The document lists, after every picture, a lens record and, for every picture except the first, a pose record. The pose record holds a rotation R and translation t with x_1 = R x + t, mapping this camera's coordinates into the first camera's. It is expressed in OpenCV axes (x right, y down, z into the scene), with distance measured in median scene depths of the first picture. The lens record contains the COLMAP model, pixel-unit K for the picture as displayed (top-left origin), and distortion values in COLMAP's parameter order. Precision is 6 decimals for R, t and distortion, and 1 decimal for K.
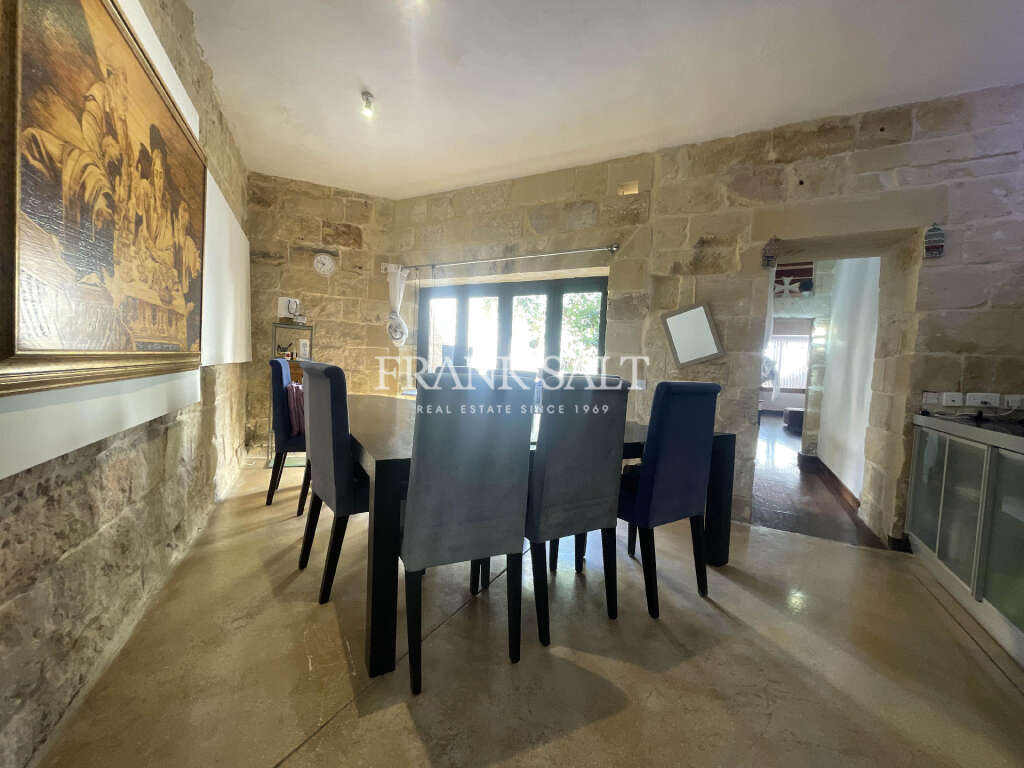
lens RADIAL K [[412.6, 0, 517.5], [0, 412.6, 386.6], [0, 0, 1]] dist [0.000240, -0.000530]
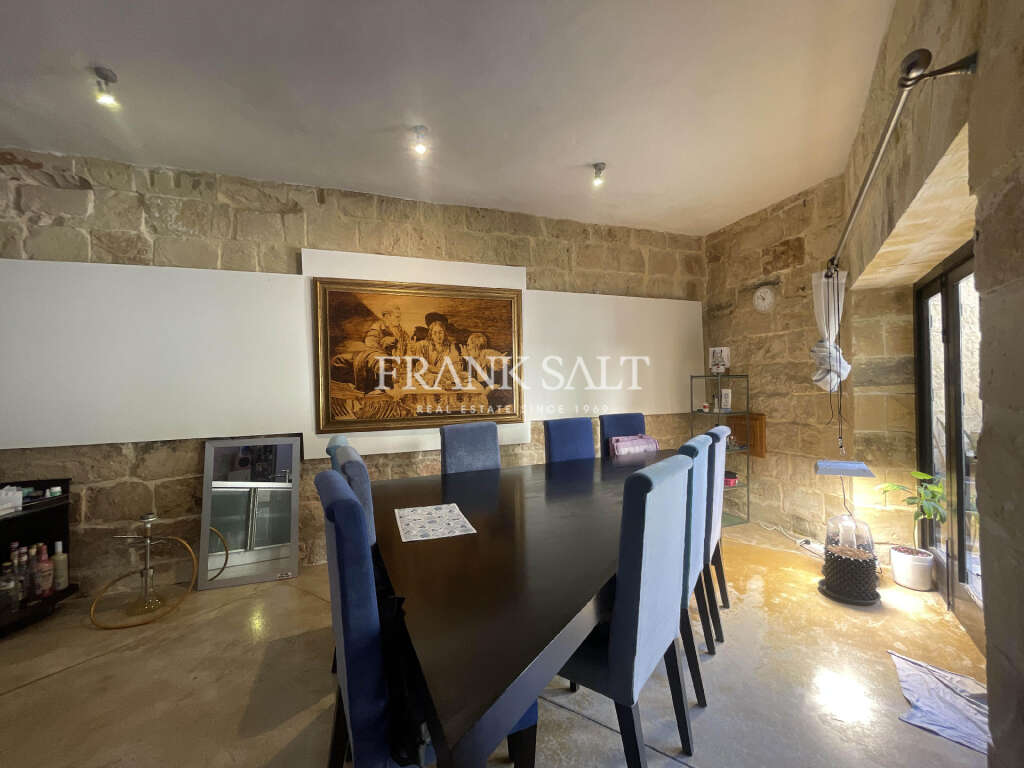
lens RADIAL K [[412.6, 0, 515.0], [0, 412.6, 385.6], [0, 0, 1]] dist [0.000240, -0.000530]
pose [[-0.076603, -0.048063, -0.995903, 0.428532], [-0.036794, 0.998293, -0.045349, -0.060575], [0.996383, 0.033169, -0.078240, 0.574711]]
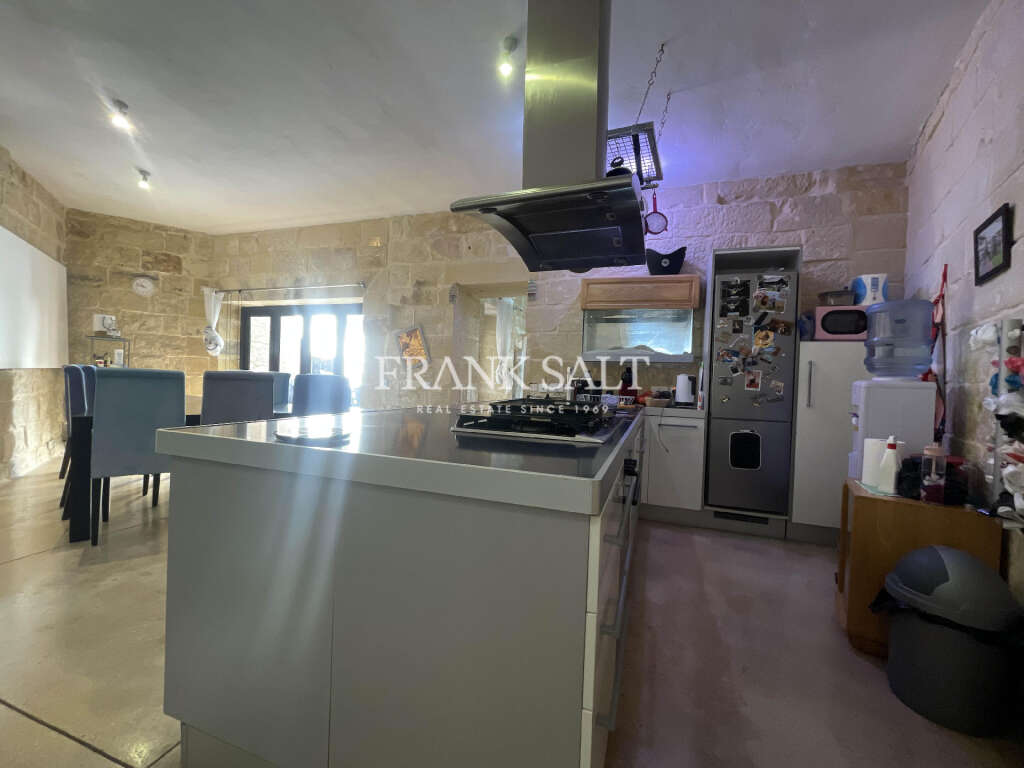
lens RADIAL K [[412.6, 0, 515.1], [0, 412.6, 386.4], [0, 0, 1]] dist [0.000240, -0.000530]
pose [[0.987051, -0.010685, 0.160052, 0.405116], [0.015414, 0.999480, -0.028333, 0.041775], [-0.159666, 0.030433, 0.986702, -0.342991]]
